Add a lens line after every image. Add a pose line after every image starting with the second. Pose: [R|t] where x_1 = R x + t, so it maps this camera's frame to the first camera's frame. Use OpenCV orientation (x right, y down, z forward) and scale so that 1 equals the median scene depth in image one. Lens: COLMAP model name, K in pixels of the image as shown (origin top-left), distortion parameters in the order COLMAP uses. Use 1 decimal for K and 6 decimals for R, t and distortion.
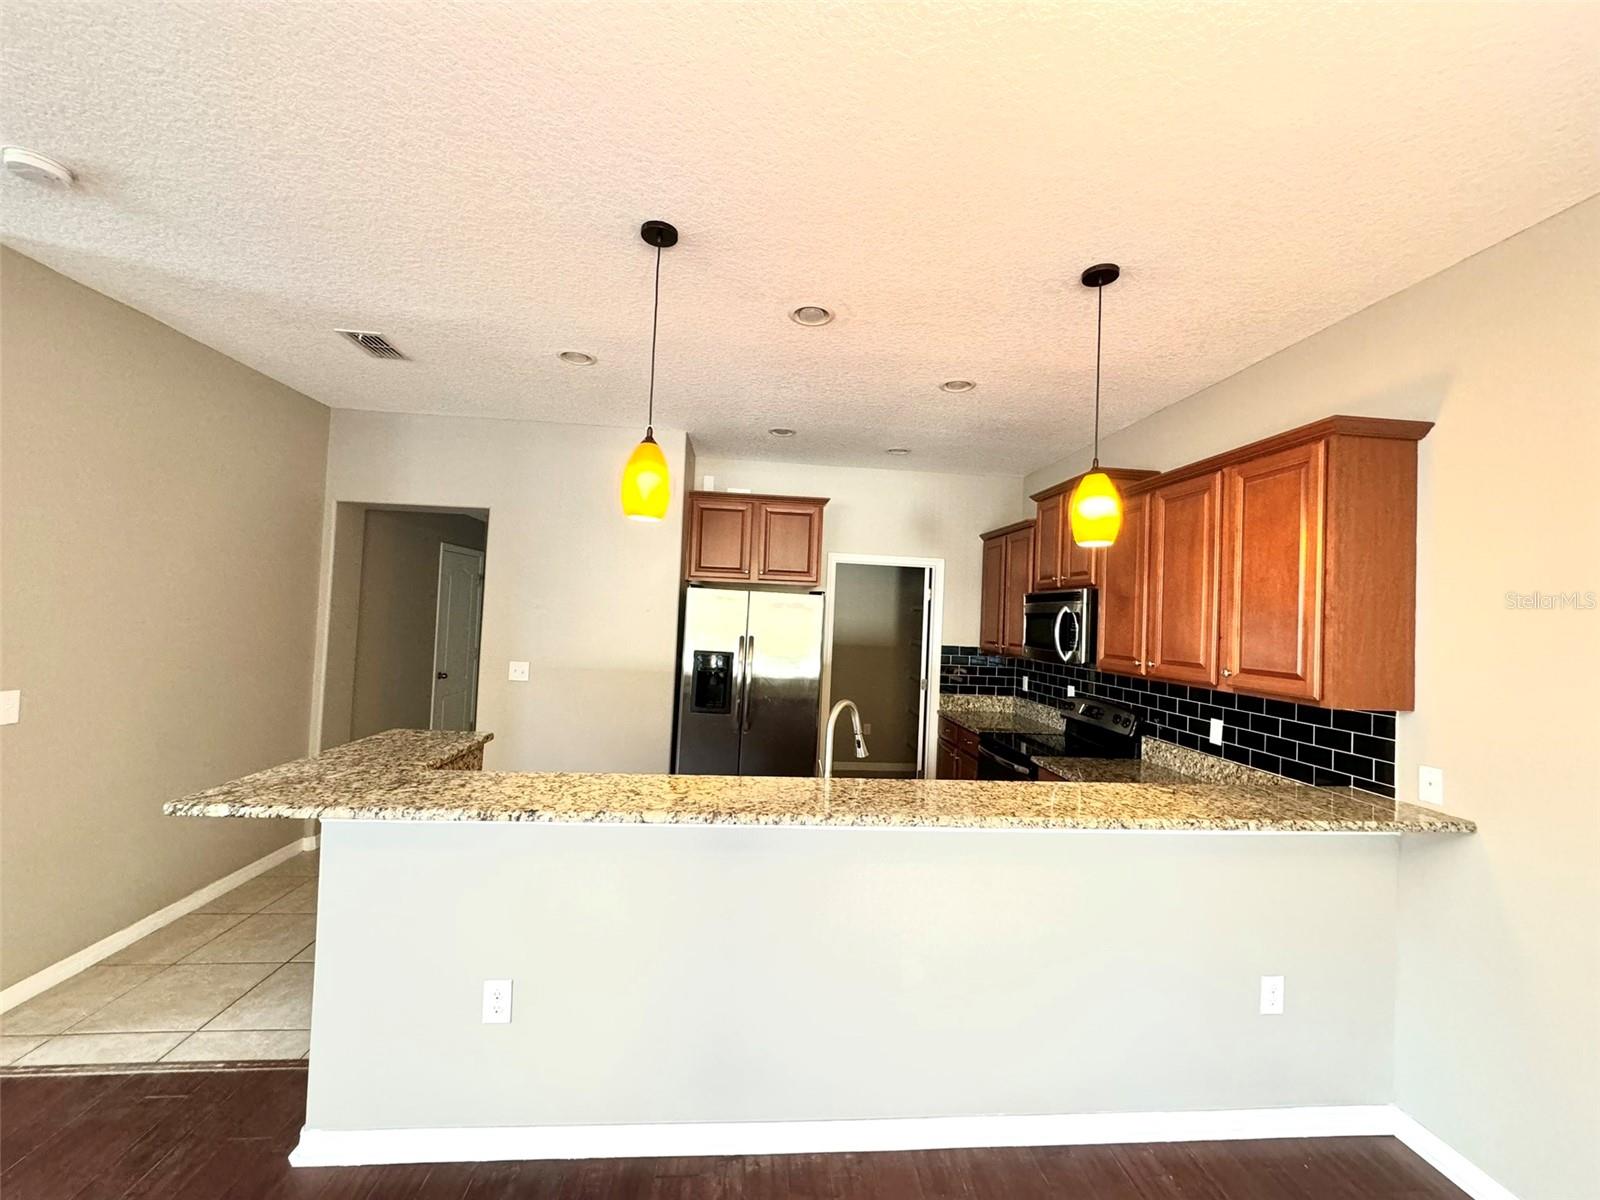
lens RADIAL K [[635.3, 0, 800.9], [0, 635.3, 595.5], [0, 0, 1]] dist [-0.000779, 0.000509]
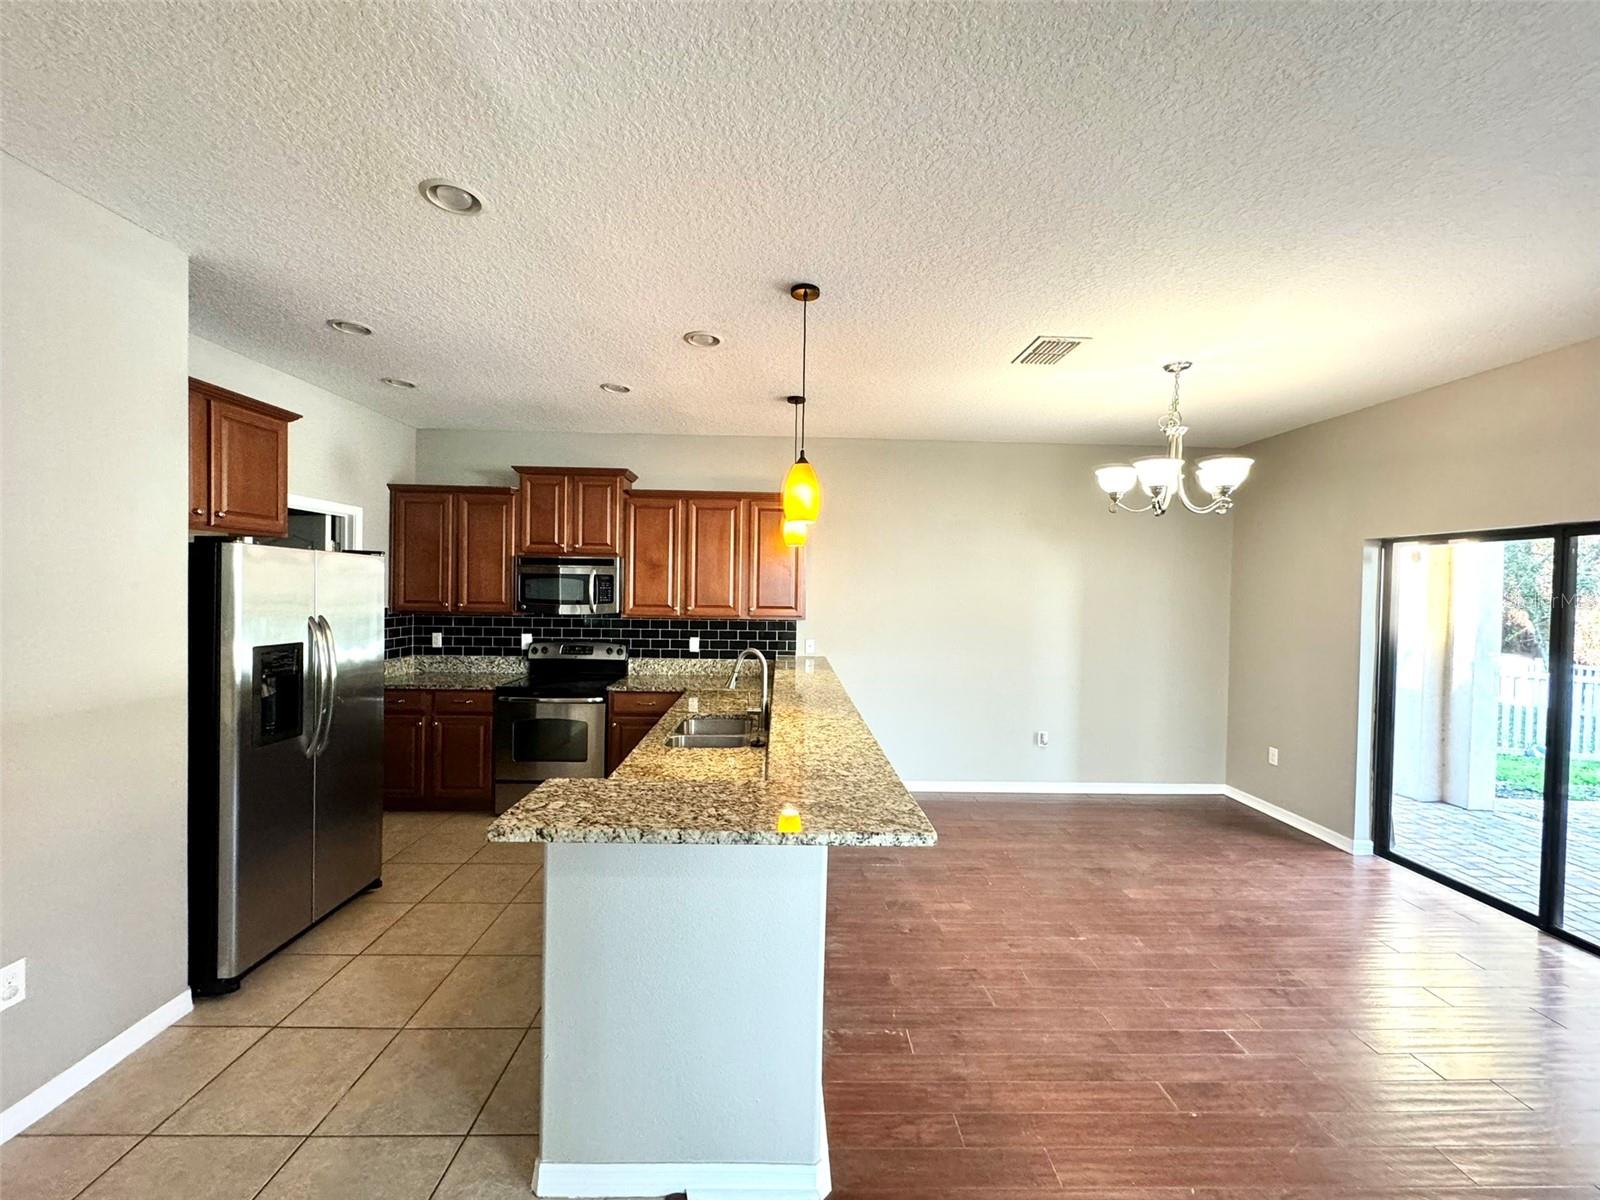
lens RADIAL K [[635.3, 0, 800.9], [0, 635.3, 595.5], [0, 0, 1]] dist [-0.000779, 0.000509]
pose [[0.059994, -0.056204, 0.996615, -0.952098], [-0.049386, 0.997024, 0.059200, -0.030928], [-0.996976, -0.052770, 0.057039, 0.576589]]
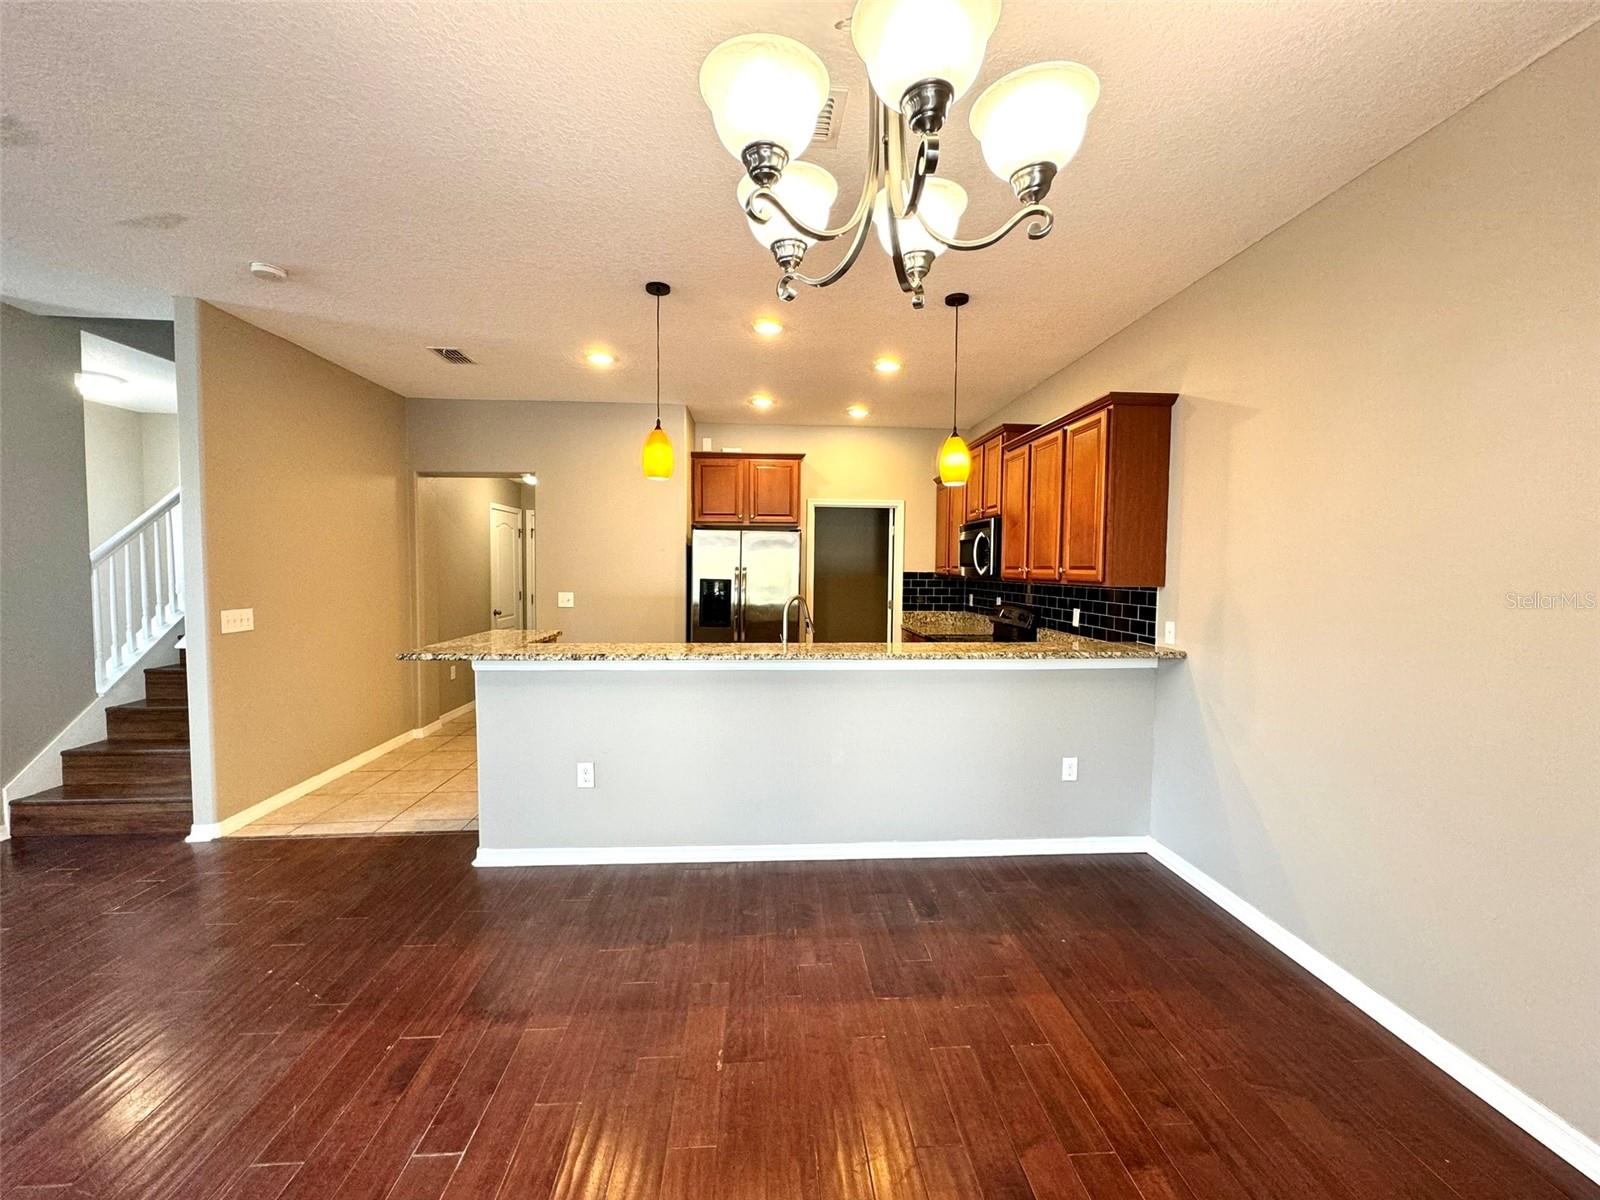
lens RADIAL K [[635.3, 0, 800.9], [0, 635.3, 595.5], [0, 0, 1]] dist [-0.000779, 0.000509]
pose [[0.999169, -0.033818, -0.022758, 0.081614], [0.035503, 0.996303, 0.078224, 0.034472], [0.020029, -0.078967, 0.996676, -0.357917]]
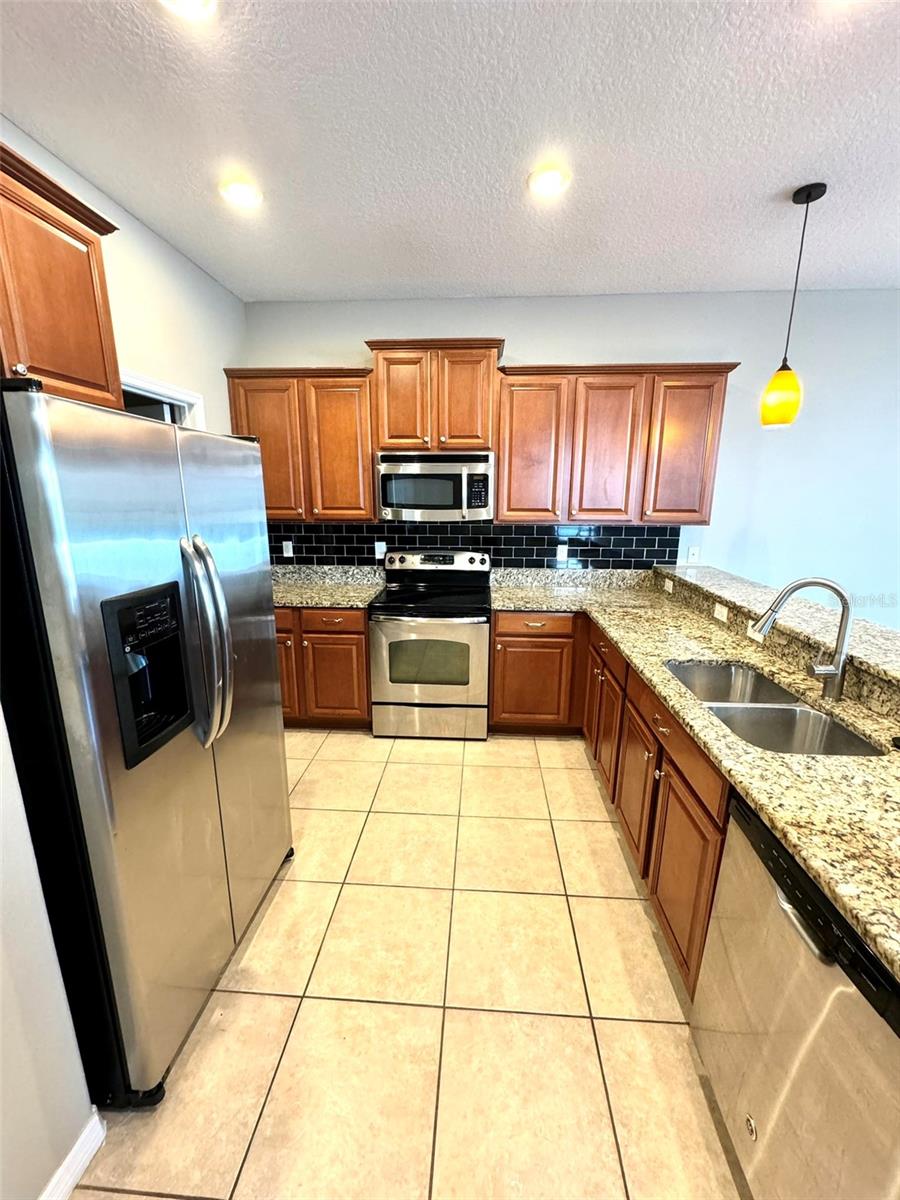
lens RADIAL K [[476.5, 0, 449.1], [0, 476.5, 598.5], [0, 0, 1]] dist [-0.000779, 0.000509]
pose [[0.154328, -0.258939, 0.953485, -0.481215], [-0.031559, 0.963262, 0.266703, 0.019095], [-0.987515, -0.071251, 0.140487, 1.018734]]
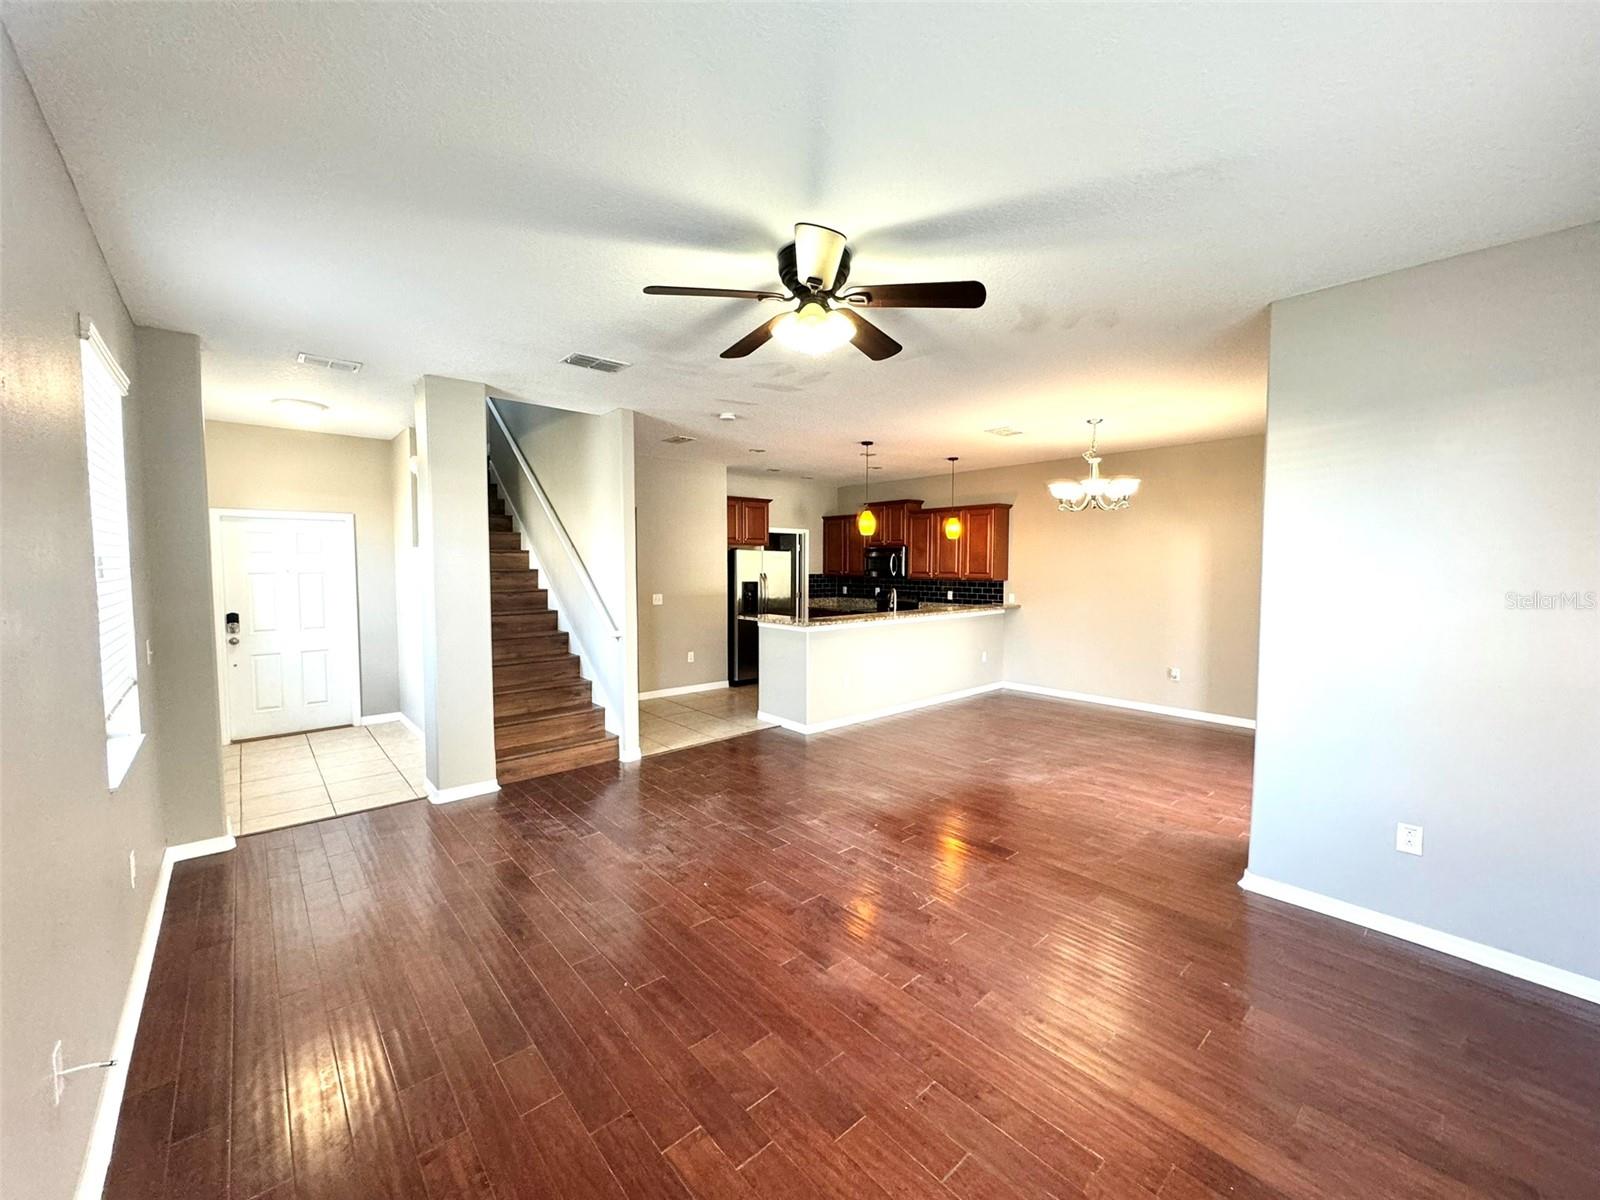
lens RADIAL K [[635.3, 0, 800.9], [0, 635.3, 595.5], [0, 0, 1]] dist [-0.000779, 0.000509]
pose [[0.802480, -0.073320, 0.592157, -1.530184], [0.014285, 0.994498, 0.103779, -0.093833], [-0.596508, -0.074822, 0.799112, -0.877305]]
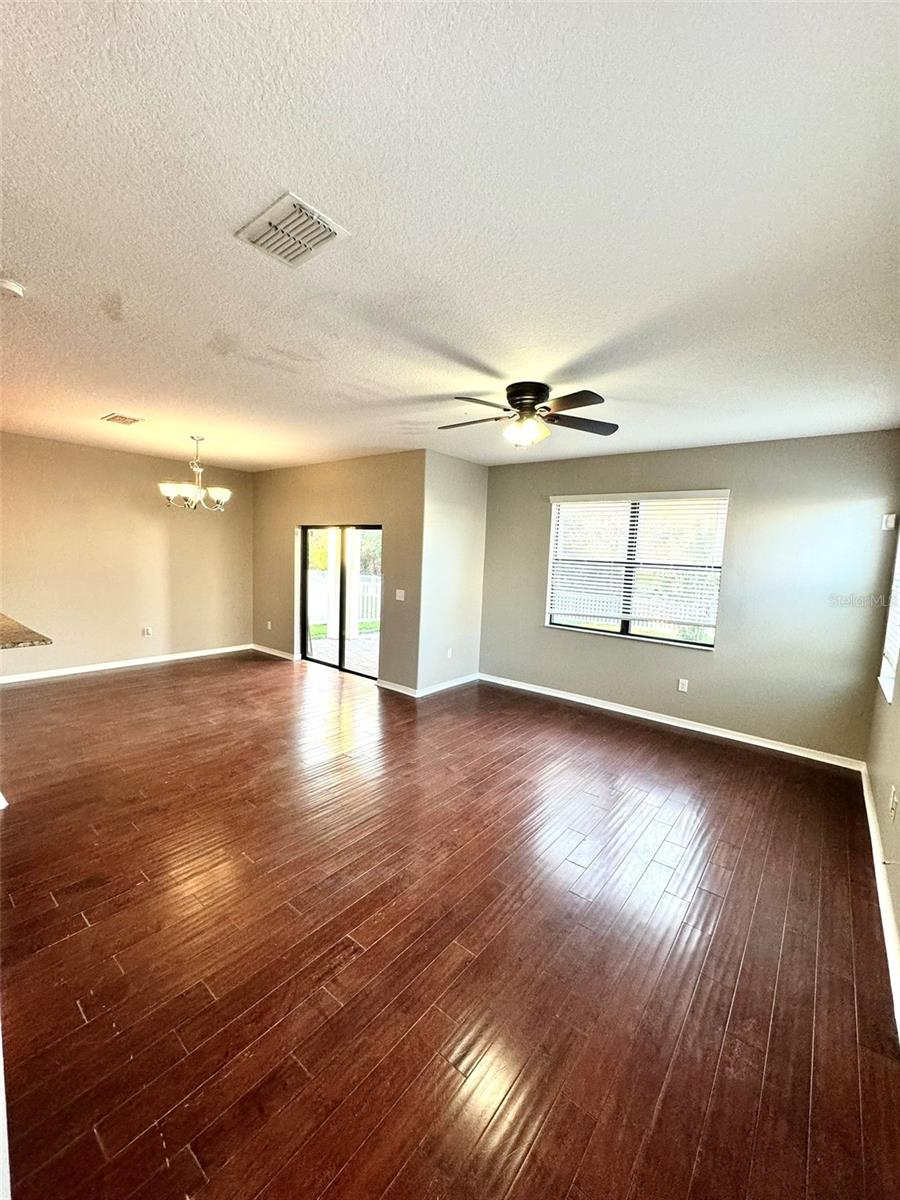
lens RADIAL K [[476.5, 0, 449.1], [0, 476.5, 598.5], [0, 0, 1]] dist [-0.000779, 0.000509]
pose [[-0.720096, -0.138385, 0.679935, -1.648838], [-0.093307, 0.990322, 0.102739, -0.080066], [-0.687573, 0.010539, -0.726039, 0.635649]]
